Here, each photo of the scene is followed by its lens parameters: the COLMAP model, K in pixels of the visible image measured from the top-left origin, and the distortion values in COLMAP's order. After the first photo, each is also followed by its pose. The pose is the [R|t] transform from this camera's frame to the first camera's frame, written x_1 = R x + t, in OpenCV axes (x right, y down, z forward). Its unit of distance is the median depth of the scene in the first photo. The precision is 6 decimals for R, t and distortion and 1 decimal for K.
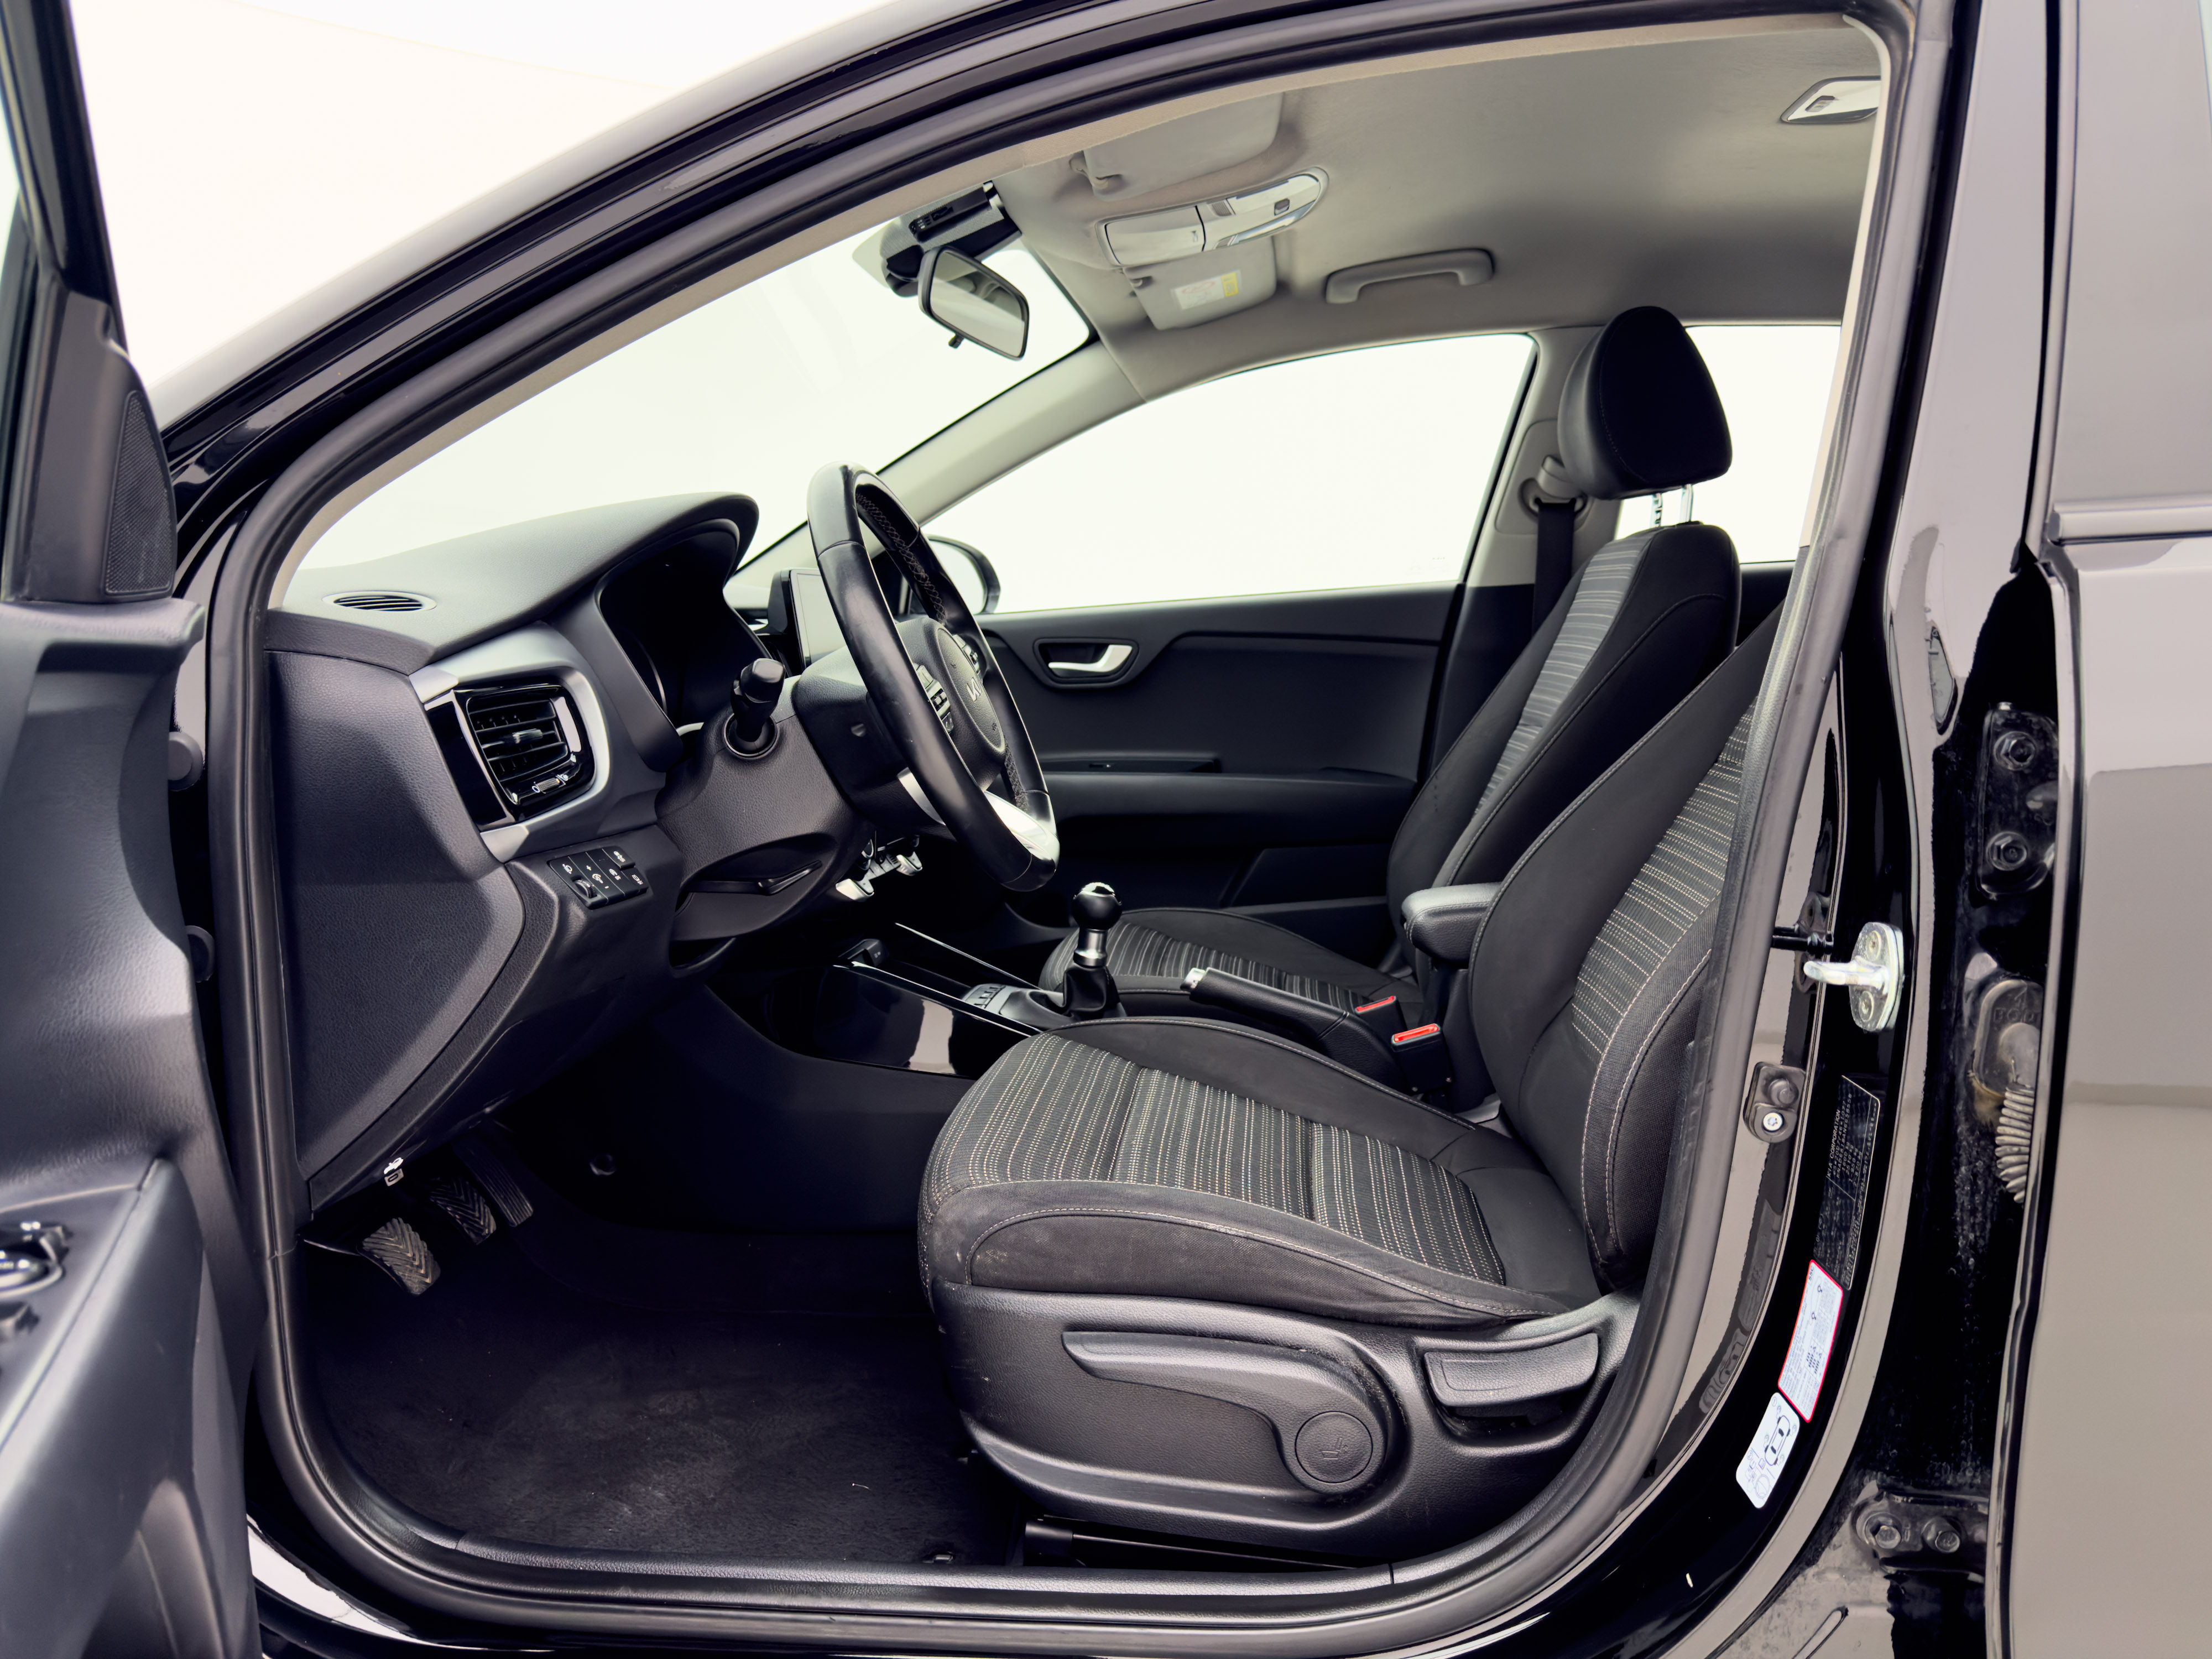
lens RADIAL K [[1582.0, 0, 1103.4], [0, 1582.0, 831.5], [0, 0, 1]] dist [0.027742, -0.003777]
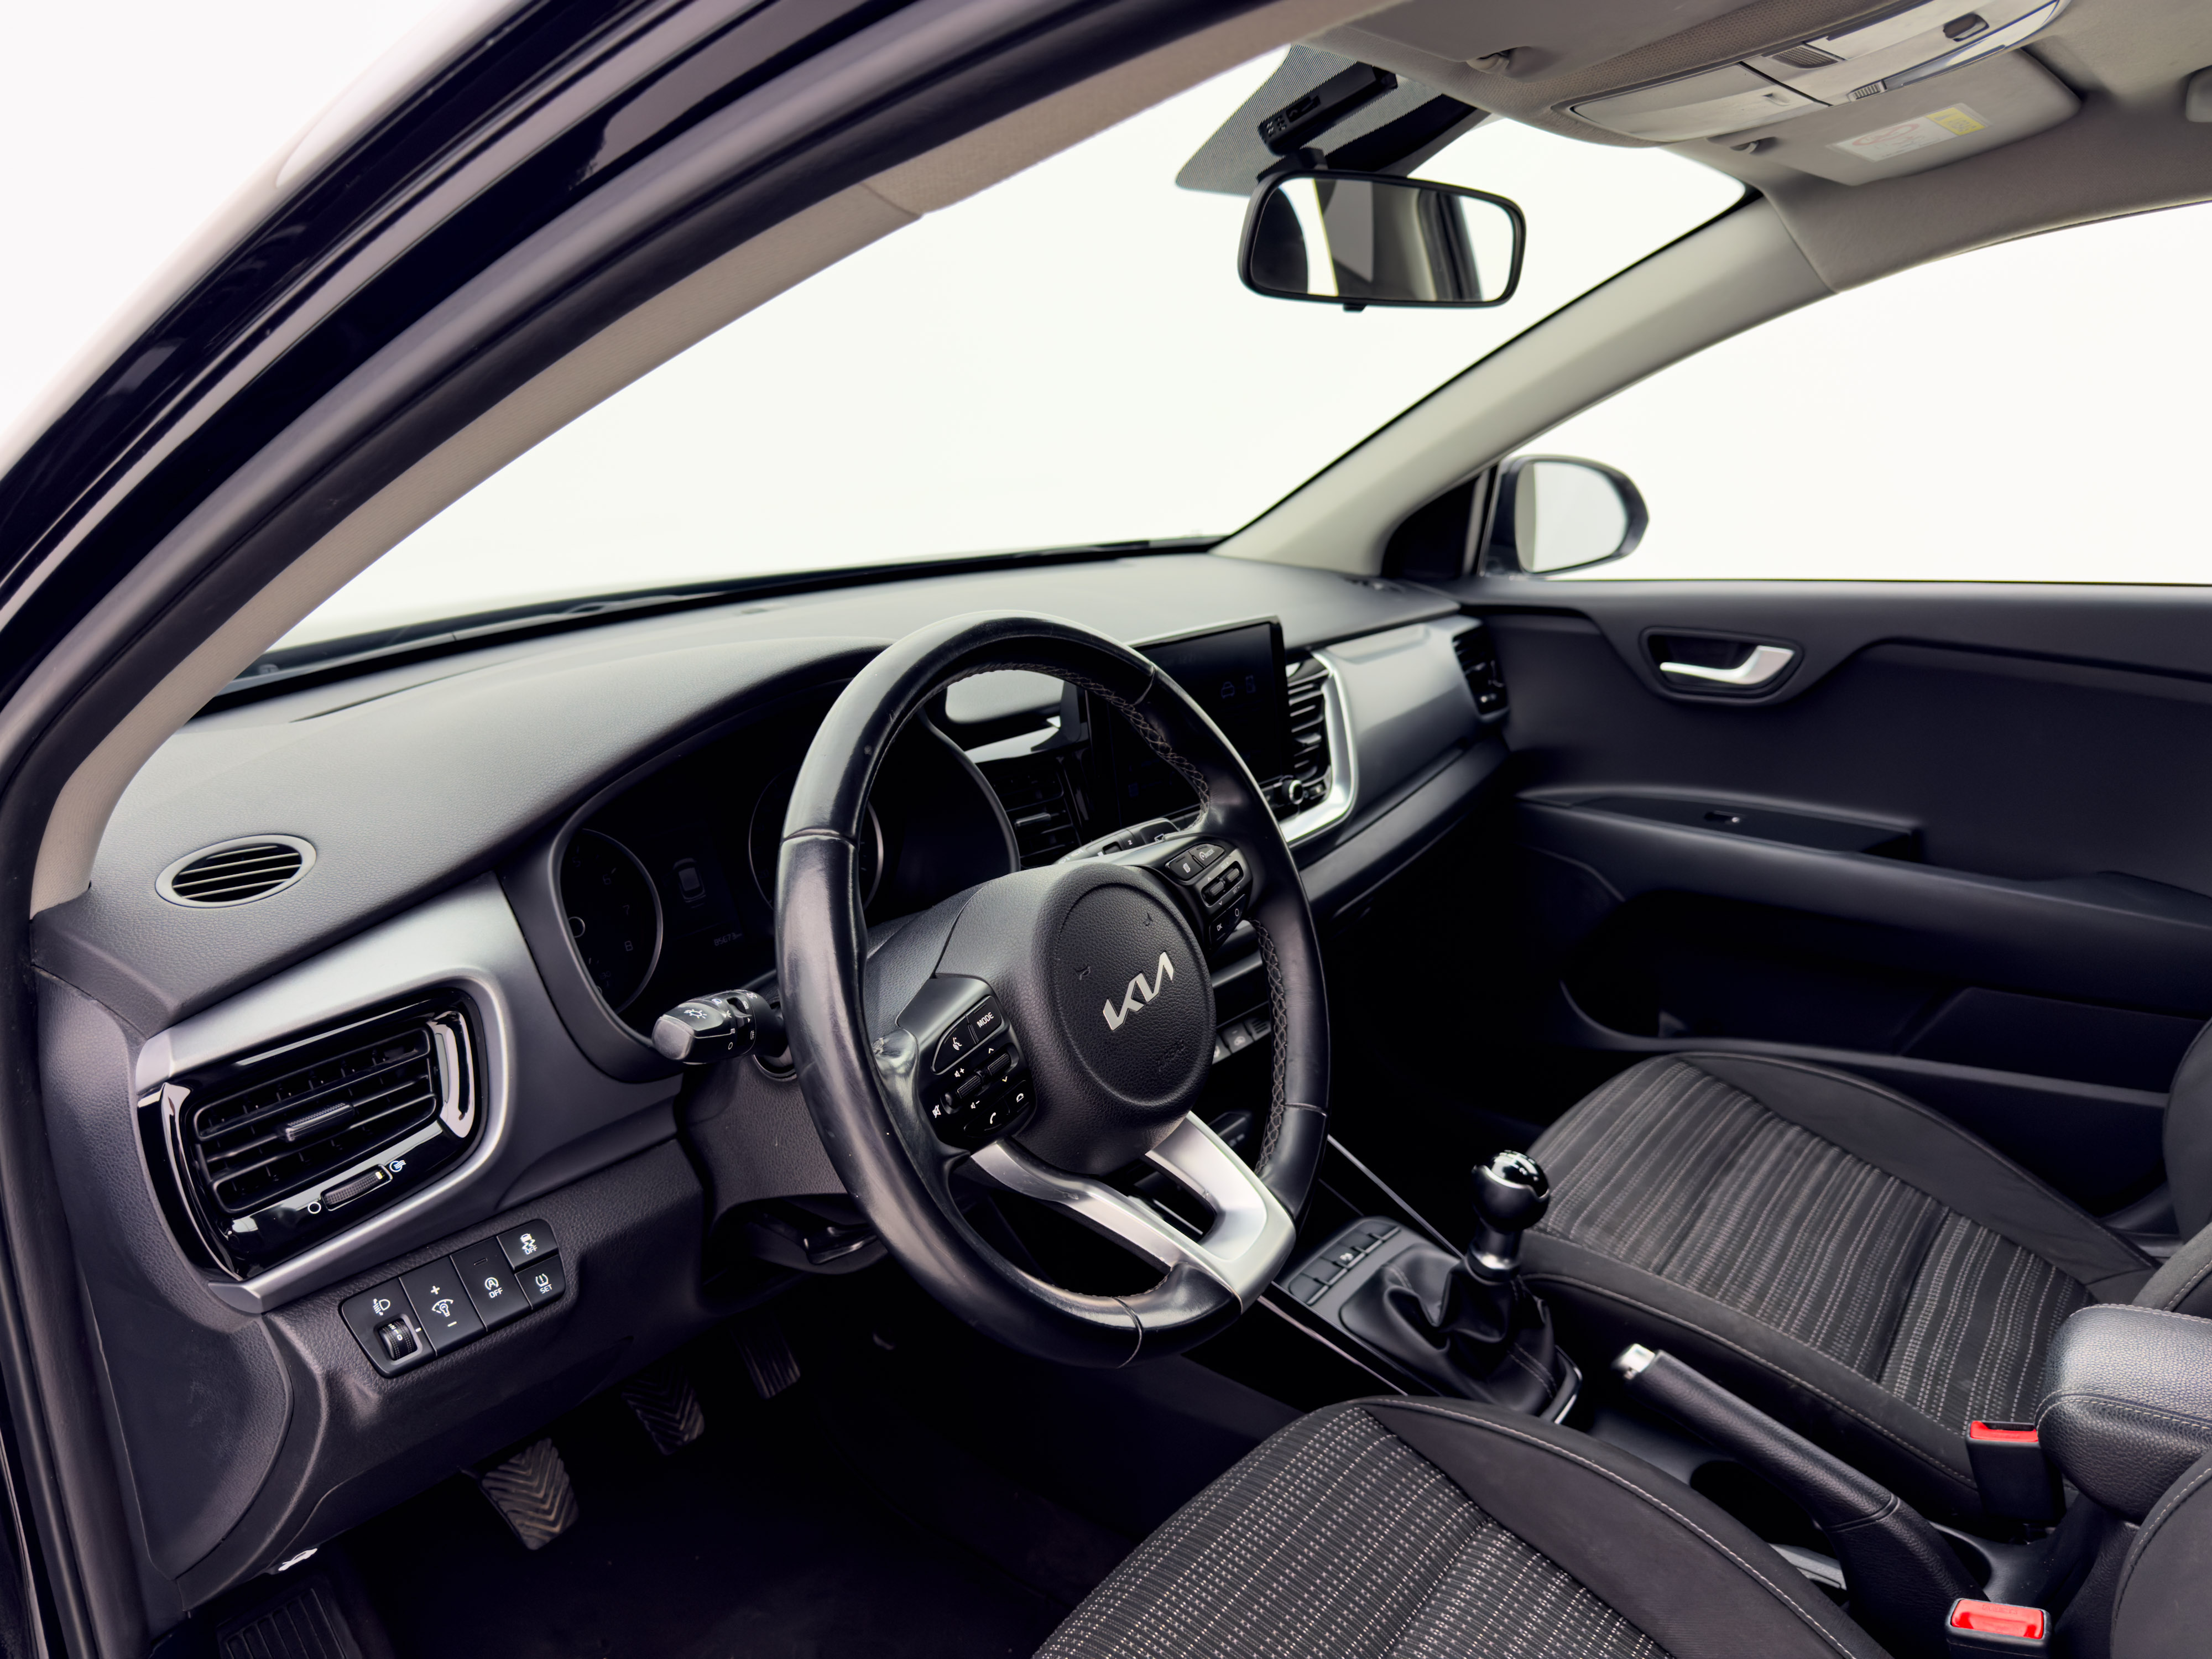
lens RADIAL K [[1582.0, 0, 1082.6], [0, 1582.0, 795.4], [0, 0, 1]] dist [0.027742, -0.003777]
pose [[0.853957, 0.132698, -0.503139, 0.154771], [-0.060333, 0.985665, 0.157559, -0.207128], [0.516834, -0.104192, 0.849722, 0.381897]]
